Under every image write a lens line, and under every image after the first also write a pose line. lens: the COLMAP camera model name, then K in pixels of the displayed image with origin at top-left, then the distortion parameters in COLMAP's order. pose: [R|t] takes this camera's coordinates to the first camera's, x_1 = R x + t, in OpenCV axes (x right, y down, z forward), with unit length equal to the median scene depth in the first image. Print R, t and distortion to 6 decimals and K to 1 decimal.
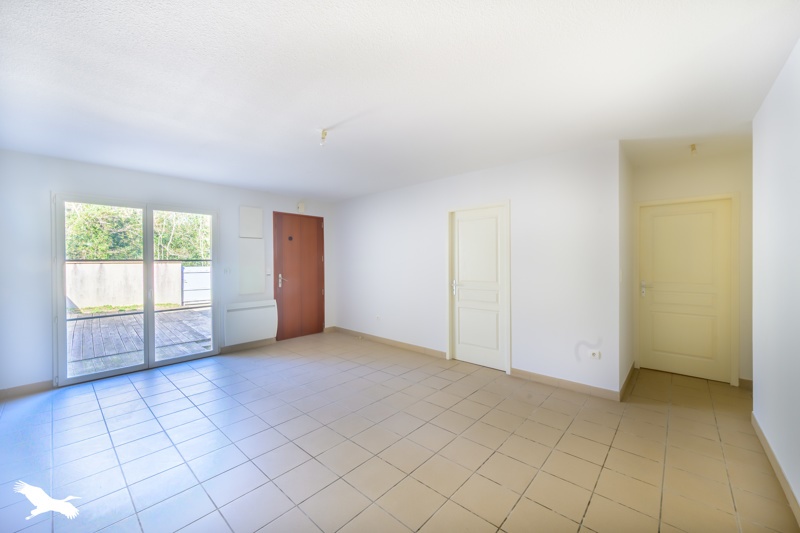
lens RADIAL K [[314.3, 0, 392.8], [0, 314.3, 260.2], [0, 0, 1]] dist [-0.001949, 0.000109]
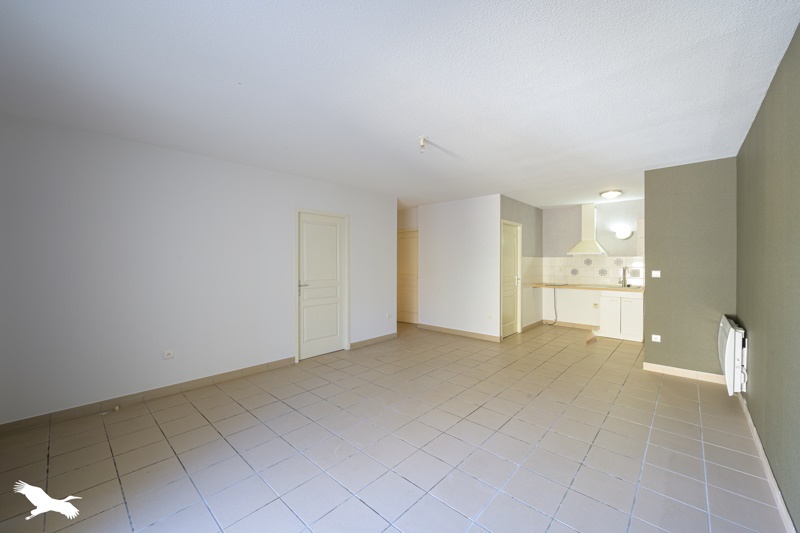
lens RADIAL K [[314.3, 0, 396.3], [0, 314.3, 268.8], [0, 0, 1]] dist [-0.001949, 0.000109]
pose [[0.003467, -0.008784, 0.999955, -0.857655], [0.003360, 0.999956, 0.008772, 0.020511], [-0.999988, 0.003329, 0.003496, 0.749501]]
